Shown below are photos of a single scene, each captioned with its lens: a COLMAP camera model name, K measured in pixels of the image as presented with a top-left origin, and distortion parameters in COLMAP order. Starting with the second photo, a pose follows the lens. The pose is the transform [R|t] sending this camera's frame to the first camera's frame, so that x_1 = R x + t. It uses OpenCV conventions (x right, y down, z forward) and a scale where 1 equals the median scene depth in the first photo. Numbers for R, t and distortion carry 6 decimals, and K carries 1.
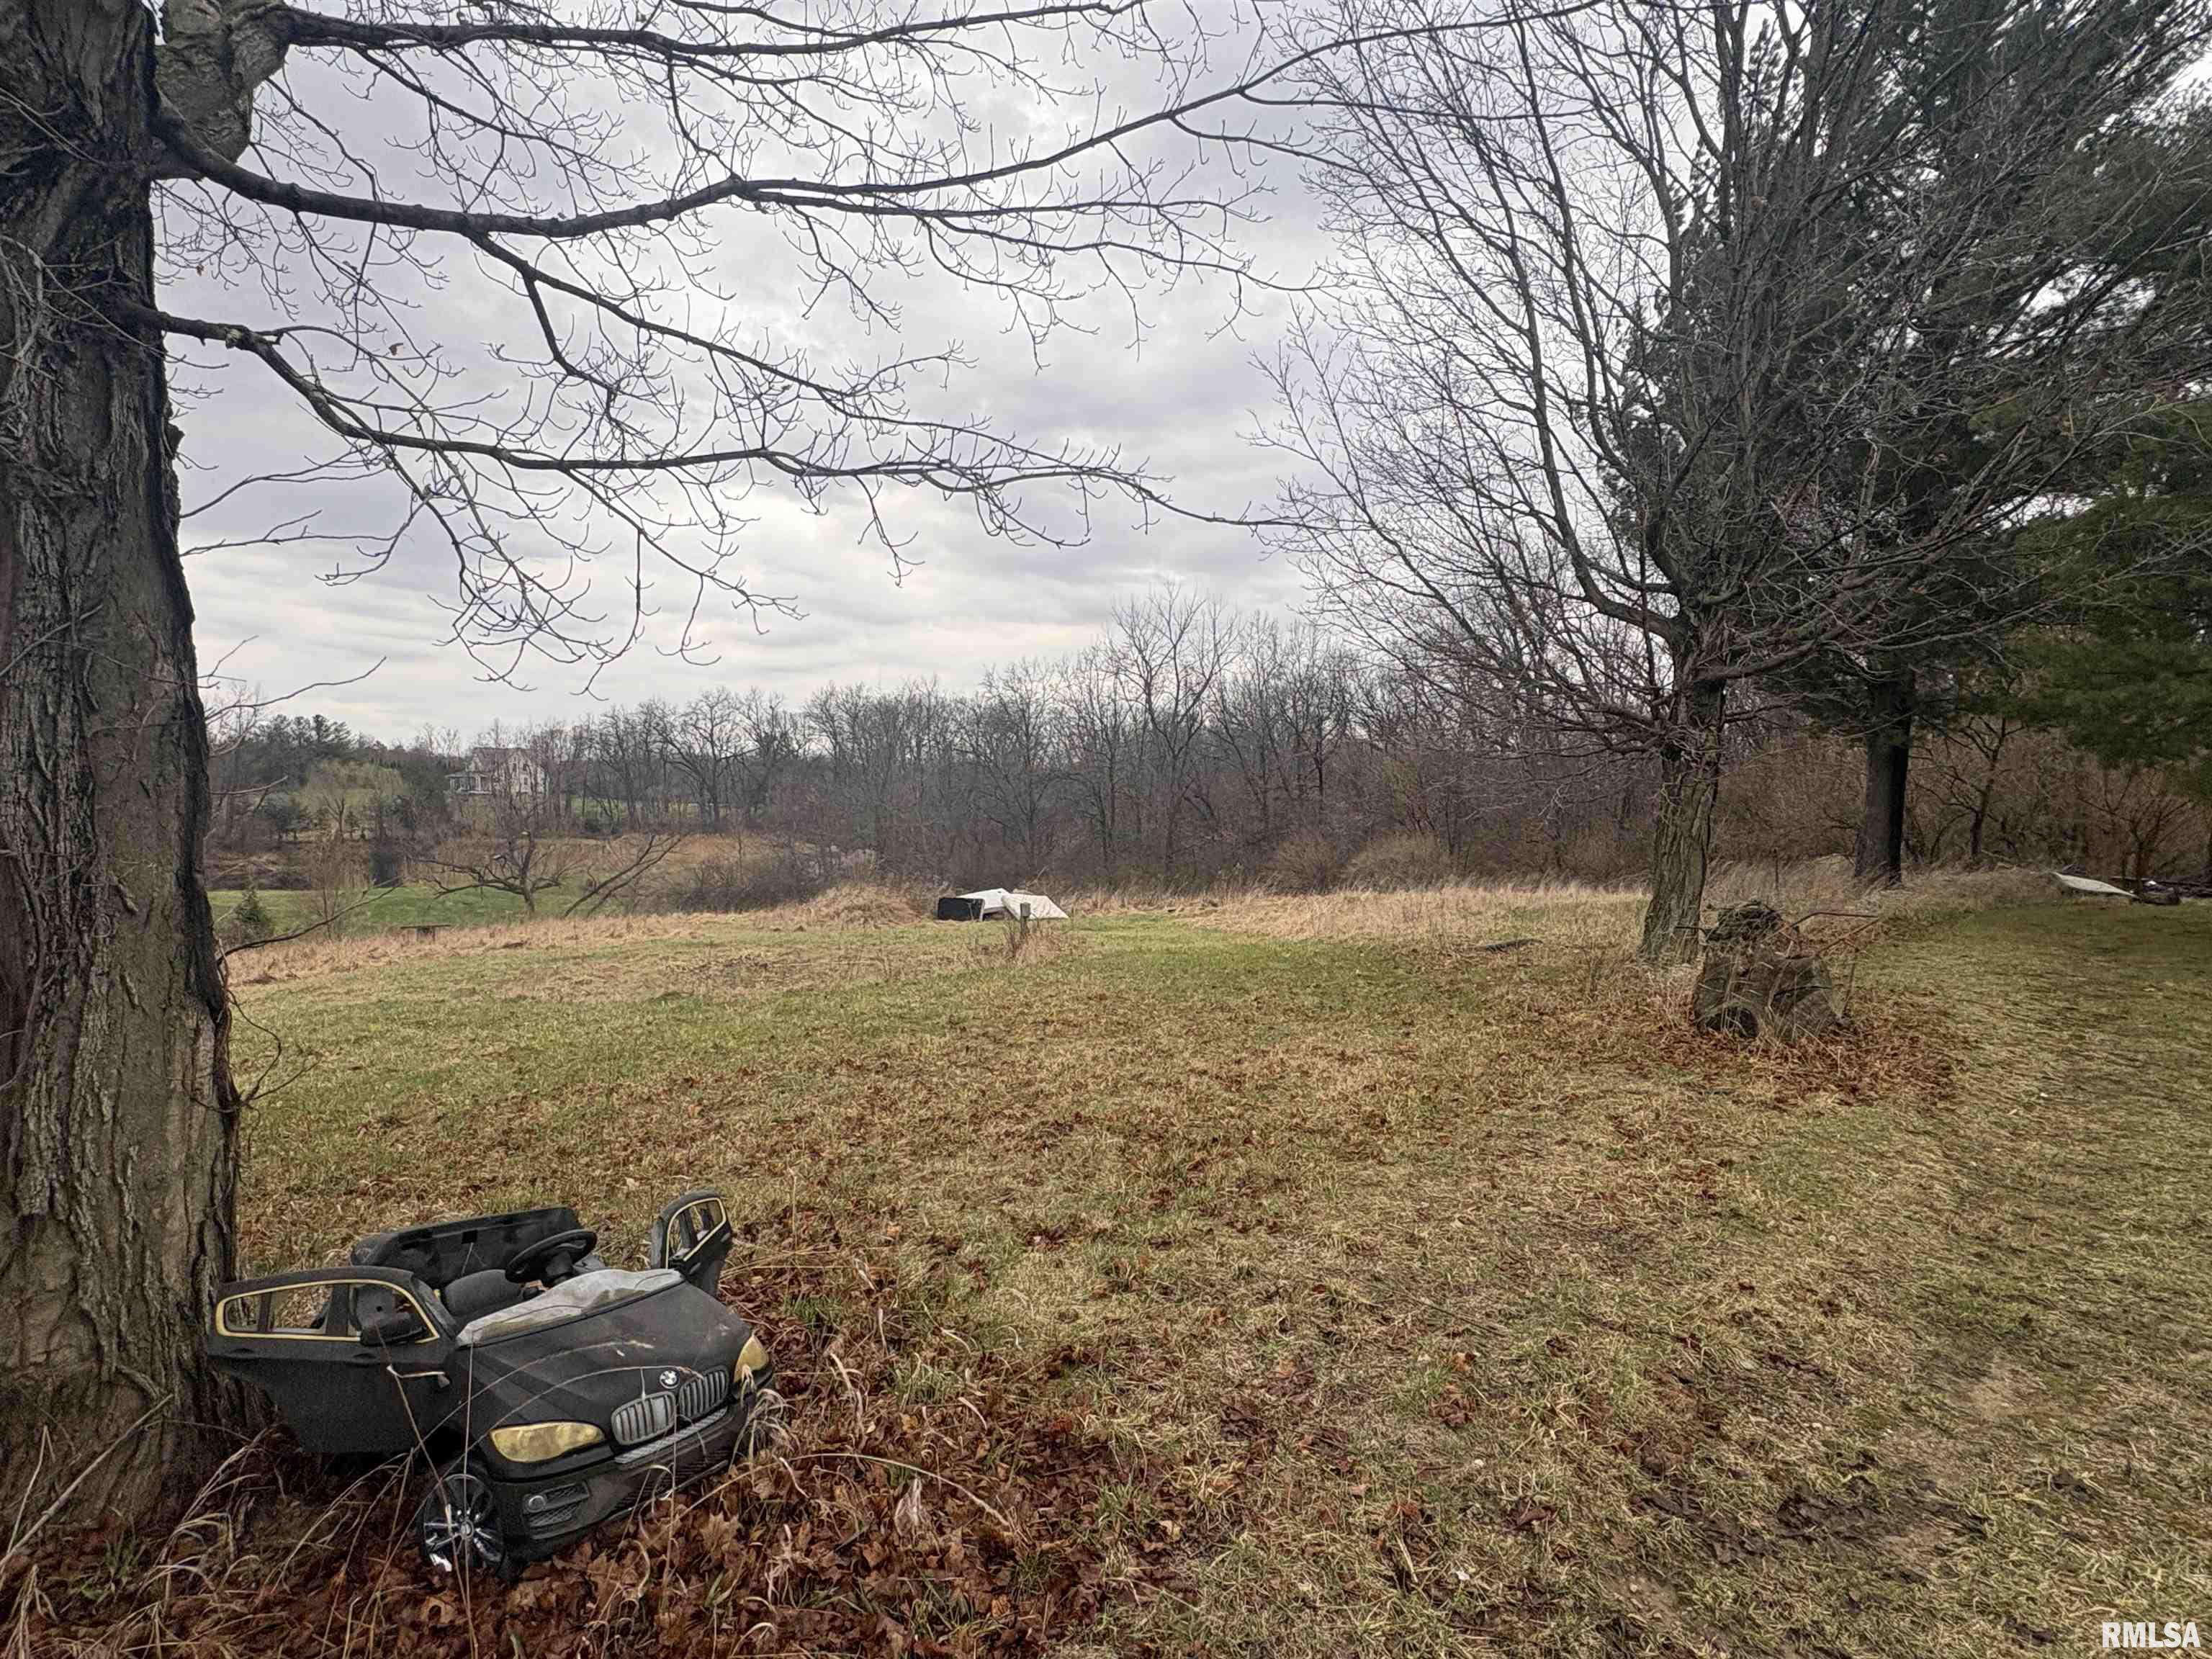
lens RADIAL K [[1072.6, 0, 1106.0], [0, 1072.6, 829.5], [0, 0, 1]] dist [-0.000077, 0.000895]
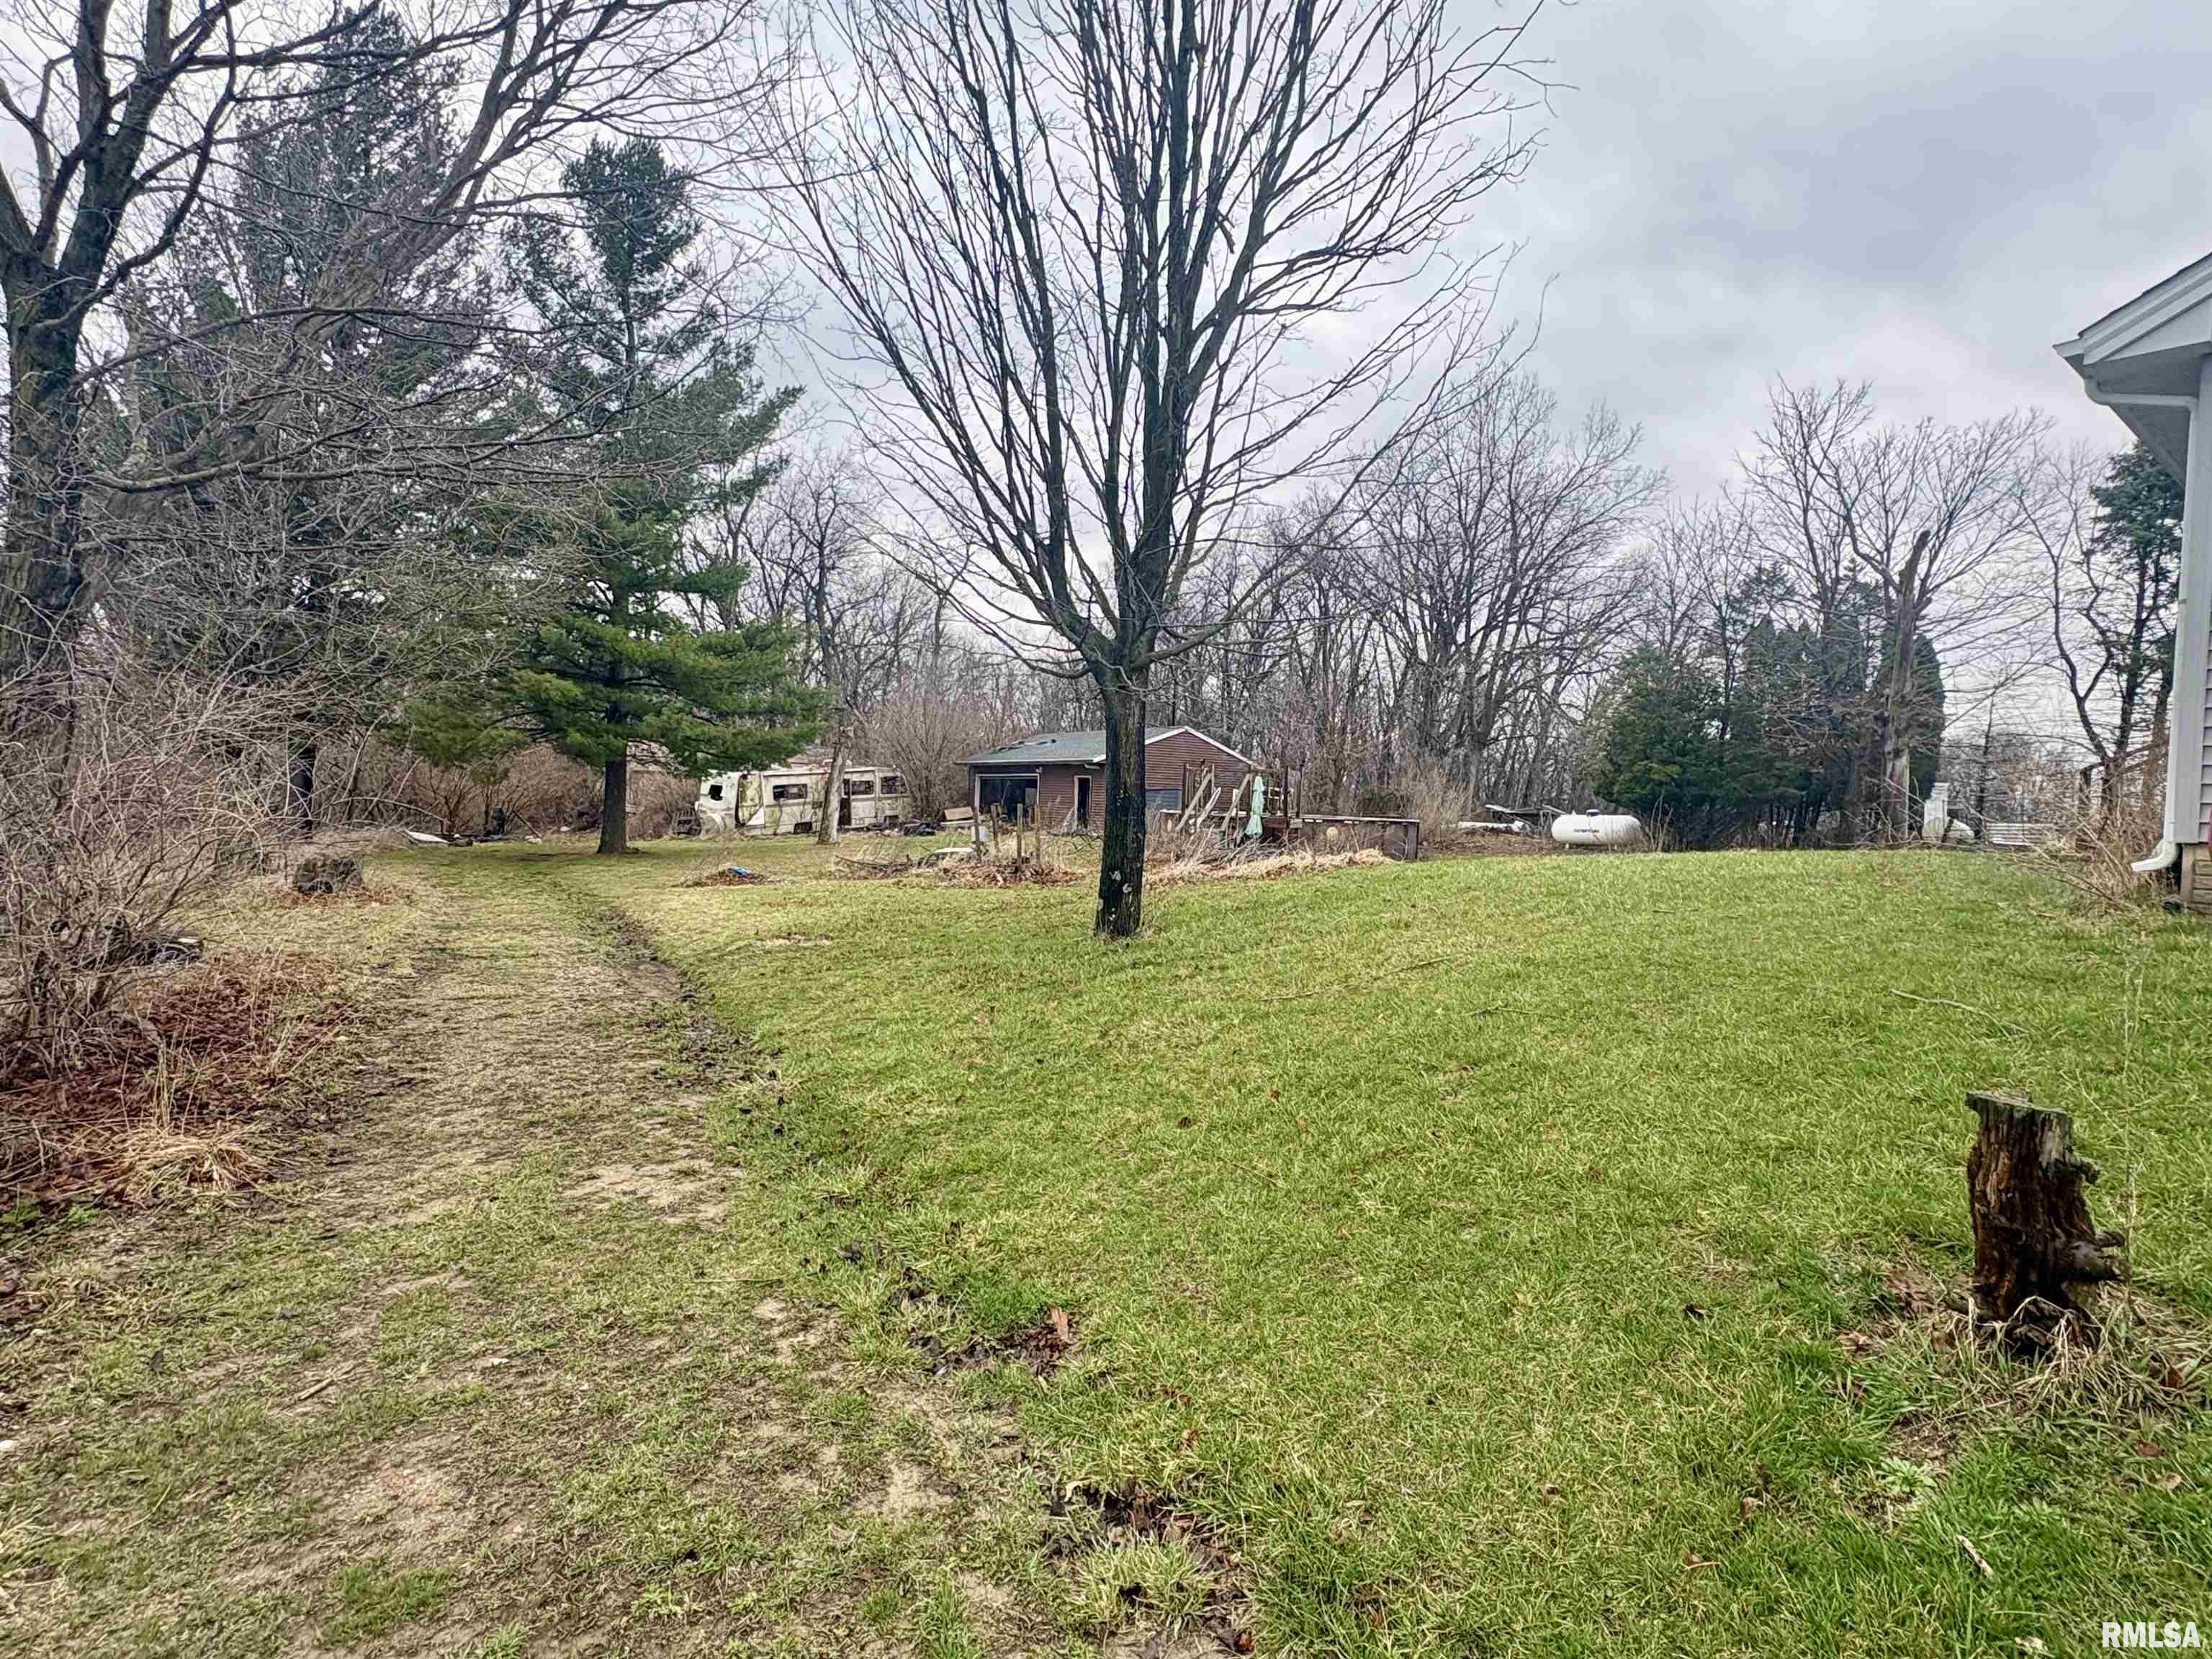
lens RADIAL K [[1068.3, 0, 1114.2], [0, 1068.3, 821.7], [0, 0, 1]] dist [0.000798, 0.000400]
pose [[0.233510, -0.022772, 0.972088, -0.790200], [0.007409, 0.999738, 0.021640, 0.003327], [-0.972326, 0.002149, 0.233618, -0.745310]]
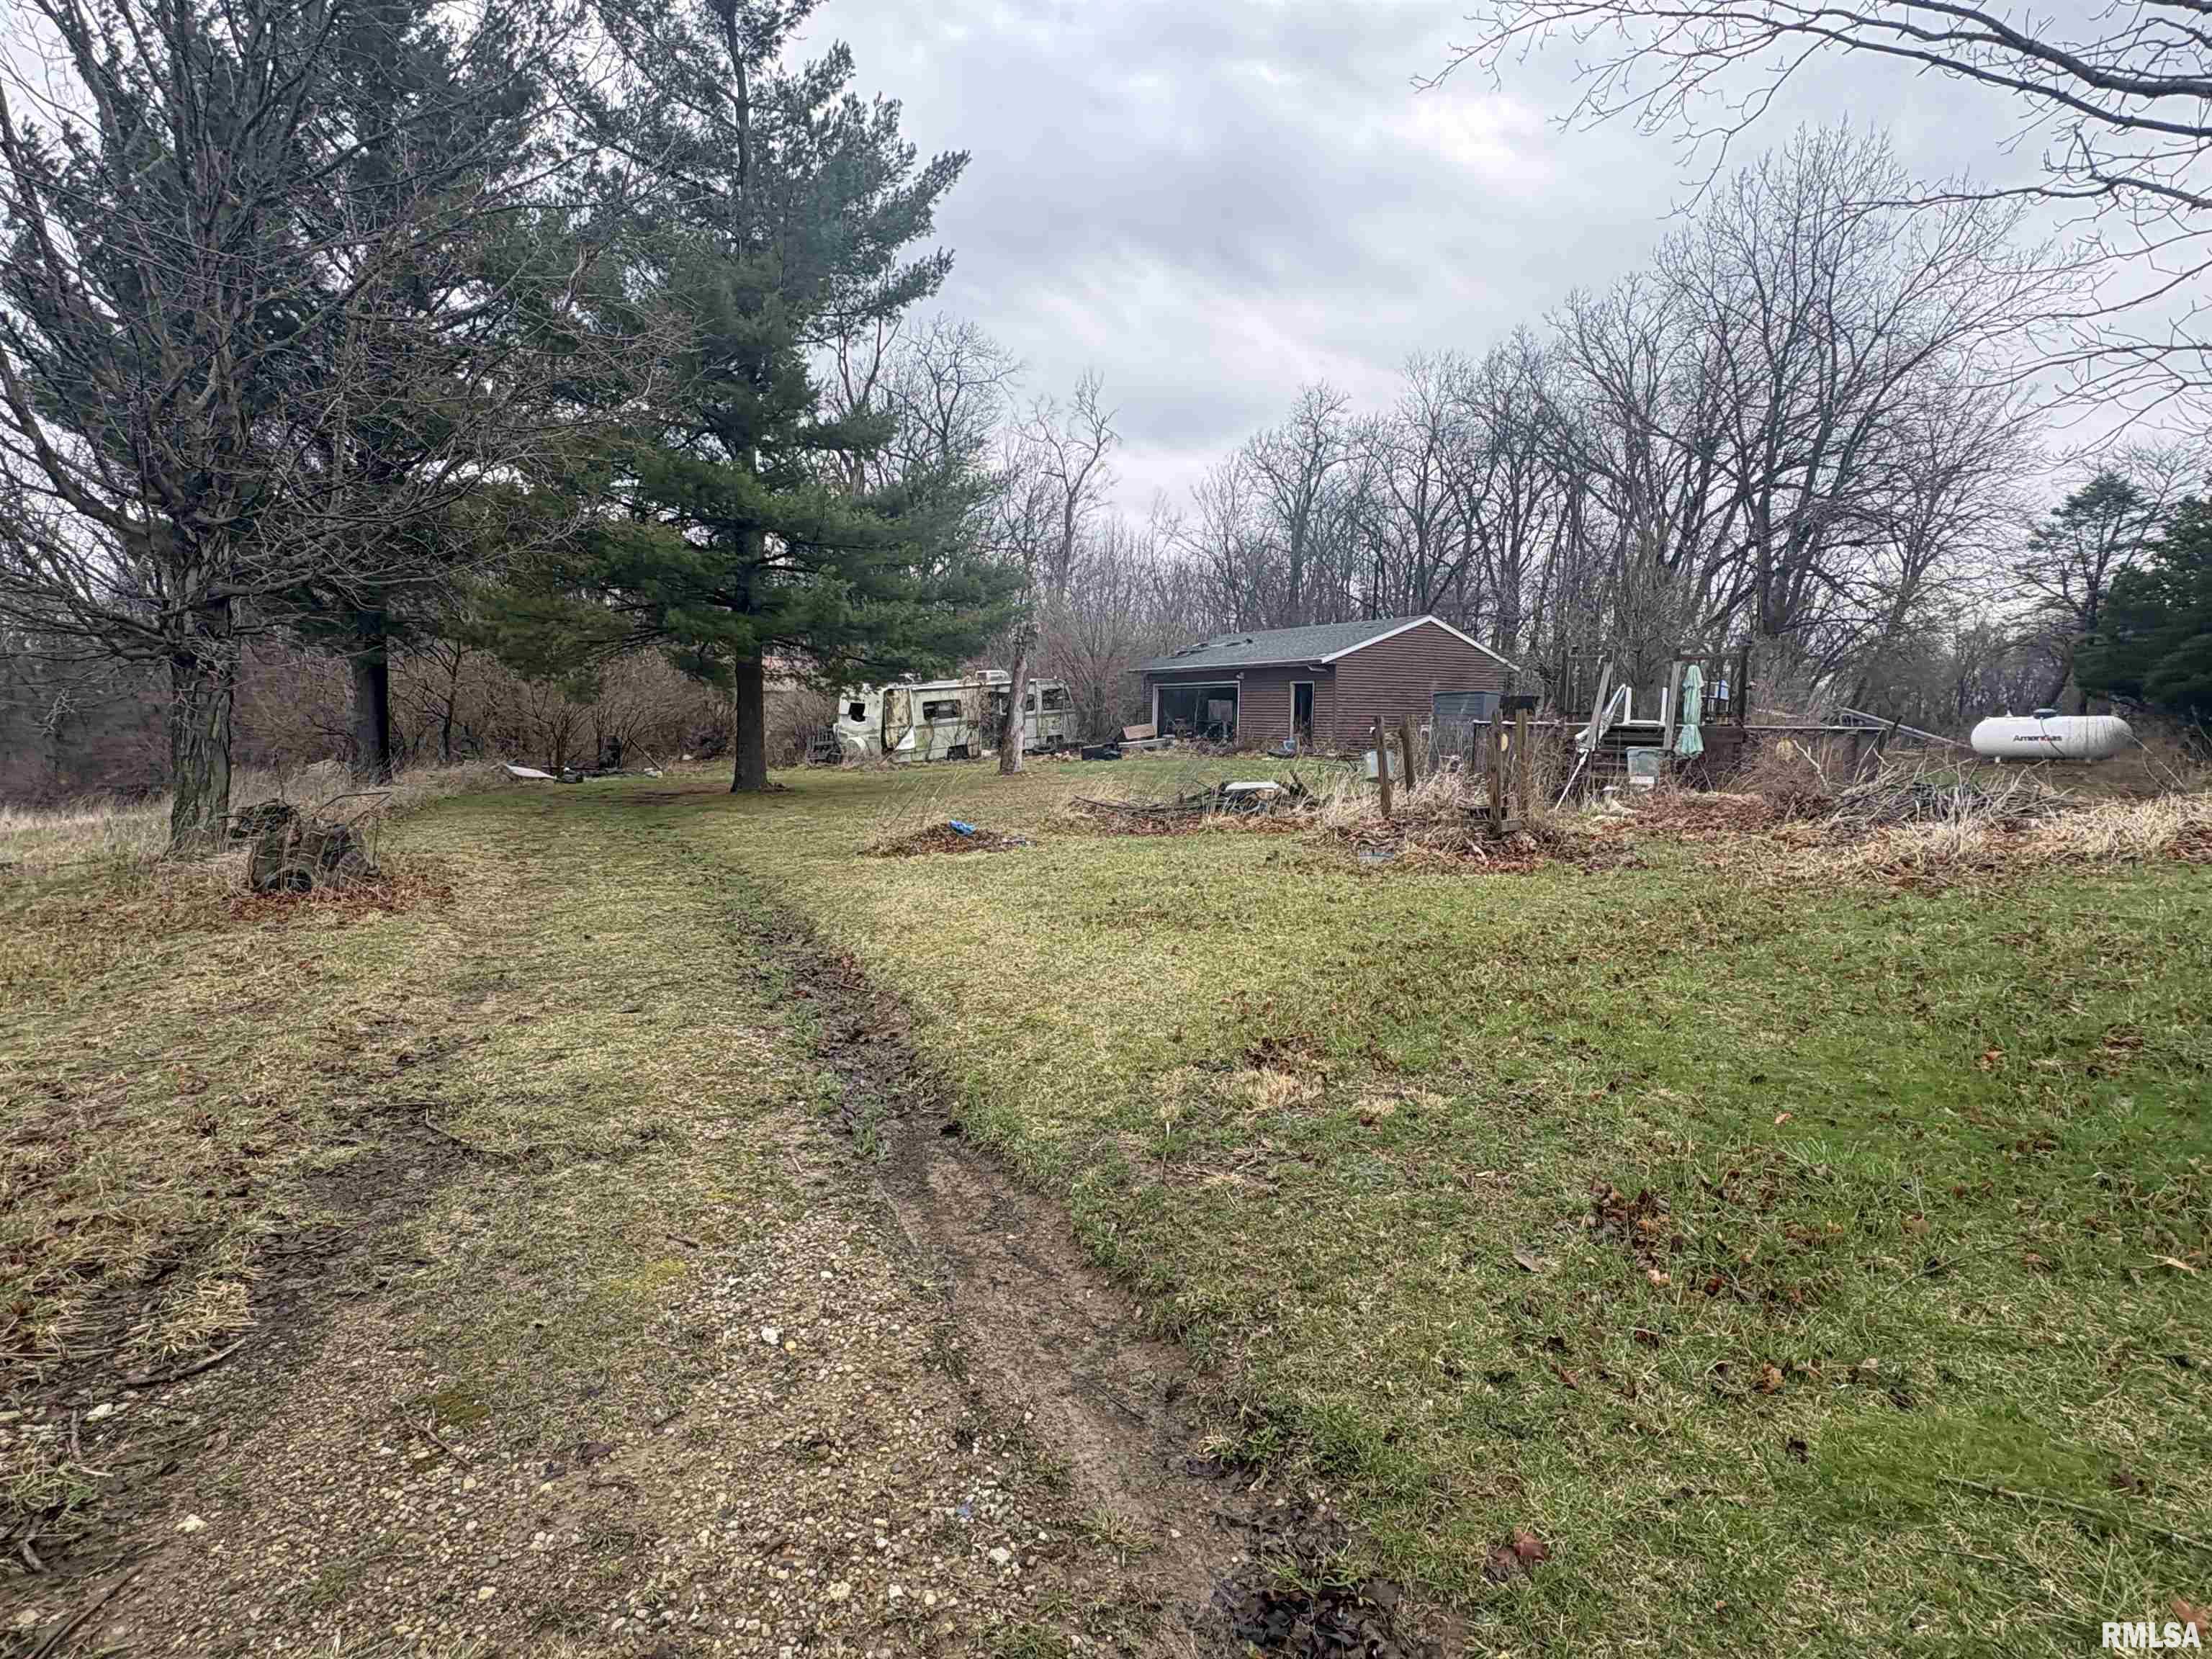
lens RADIAL K [[1072.6, 0, 1106.0], [0, 1072.6, 829.5], [0, 0, 1]] dist [-0.000077, 0.000895]
pose [[0.331311, -0.107053, 0.937429, -0.182684], [0.027942, 0.994220, 0.103663, 0.009449], [-0.943108, -0.008151, 0.332388, -0.215777]]
